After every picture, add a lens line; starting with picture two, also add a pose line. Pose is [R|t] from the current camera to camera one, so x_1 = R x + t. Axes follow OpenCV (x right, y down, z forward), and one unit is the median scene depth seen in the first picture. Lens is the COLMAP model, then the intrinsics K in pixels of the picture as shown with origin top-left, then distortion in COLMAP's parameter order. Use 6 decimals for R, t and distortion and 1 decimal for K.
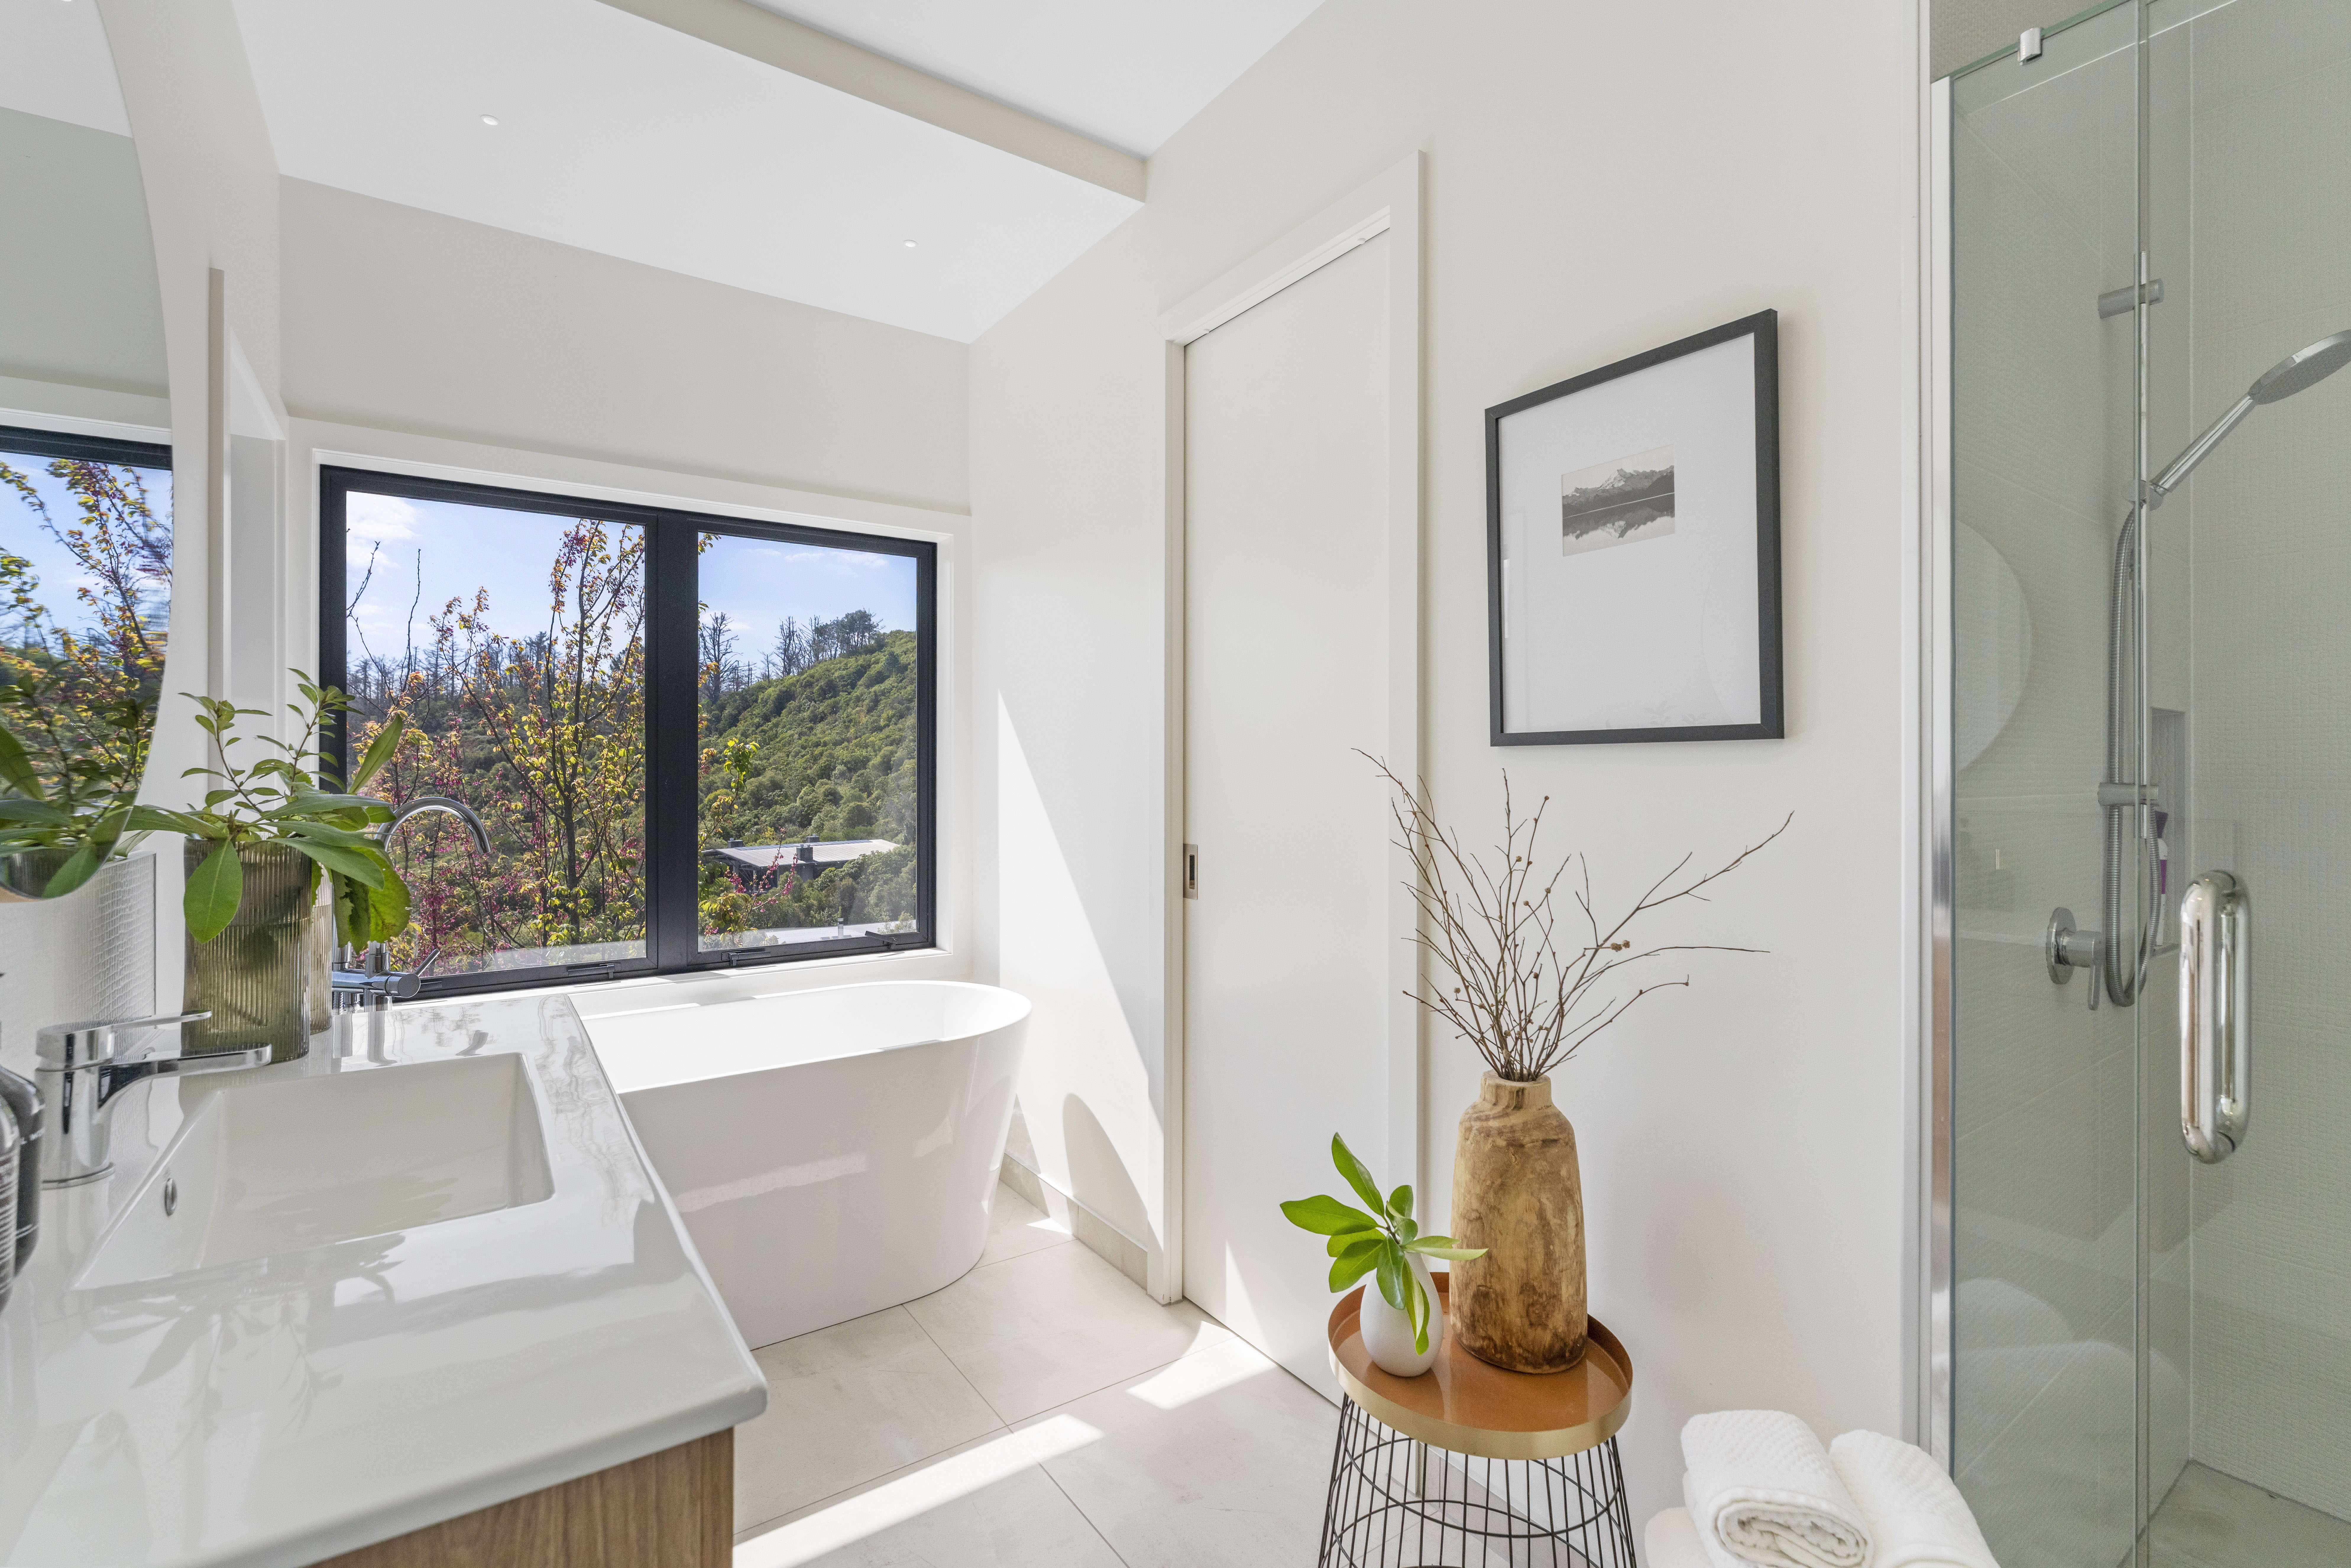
lens RADIAL K [[1030.7, 0, 1163.2], [0, 1030.7, 778.8], [0, 0, 1]] dist [0.004005, -0.000859]
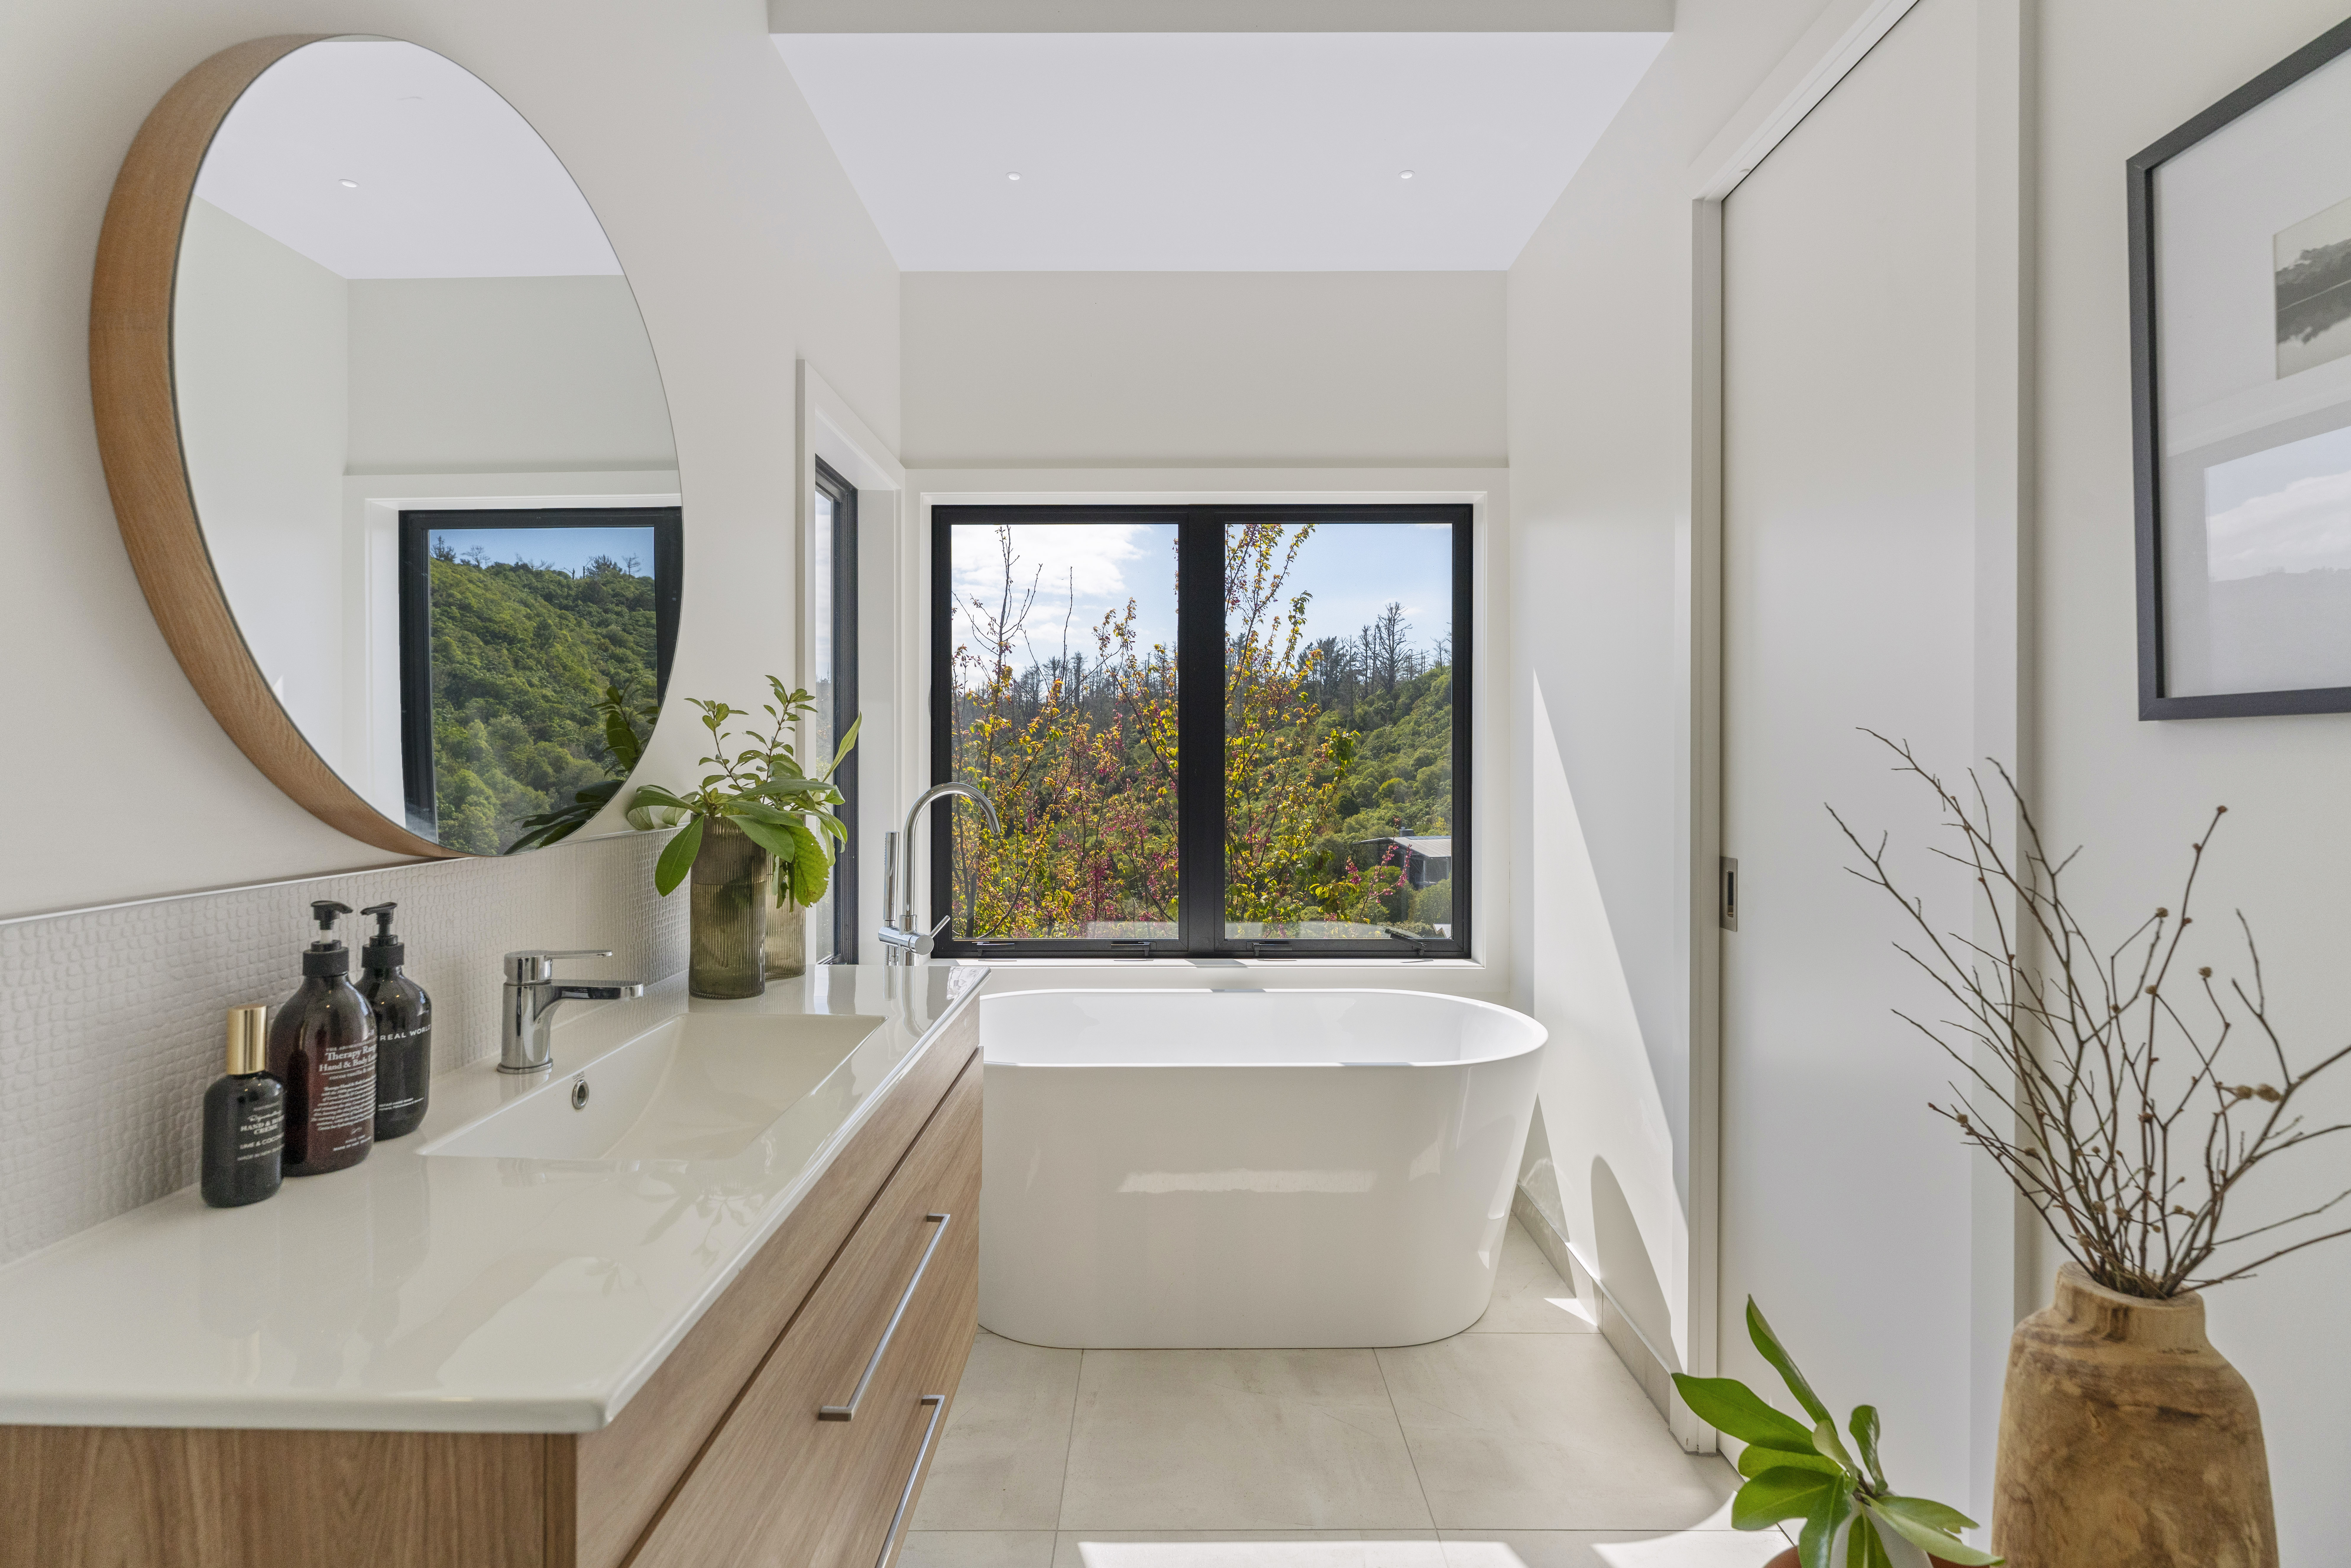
lens RADIAL K [[1094.0, 0, 1179.9], [0, 1094.0, 770.2], [0, 0, 1]] dist [0.008185, -0.003398]
pose [[0.826160, 0.006362, -0.563399, 0.226180], [-0.005602, 0.999980, 0.003077, -0.001568], [0.563407, 0.000614, 0.826179, 0.165500]]
